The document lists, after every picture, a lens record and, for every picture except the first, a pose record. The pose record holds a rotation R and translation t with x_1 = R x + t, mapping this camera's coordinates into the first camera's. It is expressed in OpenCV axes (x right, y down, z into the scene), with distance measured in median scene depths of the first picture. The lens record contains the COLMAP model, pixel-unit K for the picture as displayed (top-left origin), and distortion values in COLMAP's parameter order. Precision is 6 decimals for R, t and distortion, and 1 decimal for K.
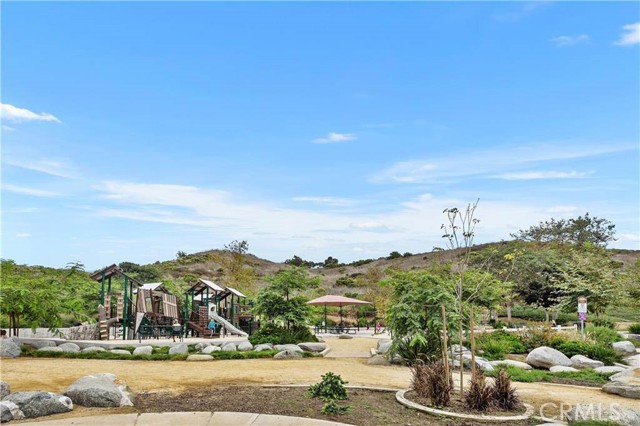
lens RADIAL K [[294.4, 0, 317.4], [0, 294.4, 211.1], [0, 0, 1]] dist [-0.000764, -0.000206]
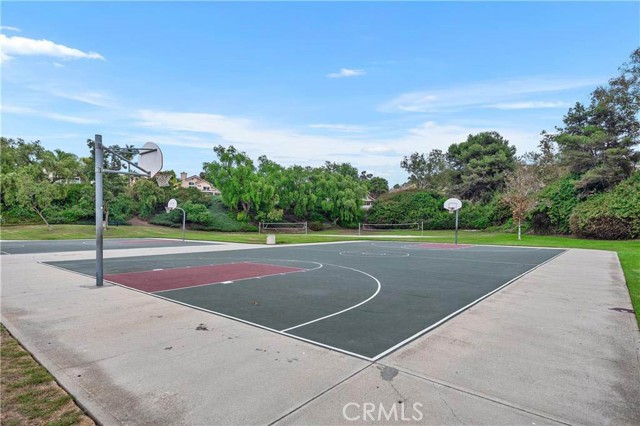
lens RADIAL K [[375.3, 0, 319.5], [0, 375.3, 210.5], [0, 0, 1]] dist [-0.003050, -0.000472]
pose [[0.998738, 0.005939, -0.049861, 0.029966], [0.005385, 0.974584, 0.223959, -0.052116], [0.049924, -0.223945, 0.973322, -0.482800]]
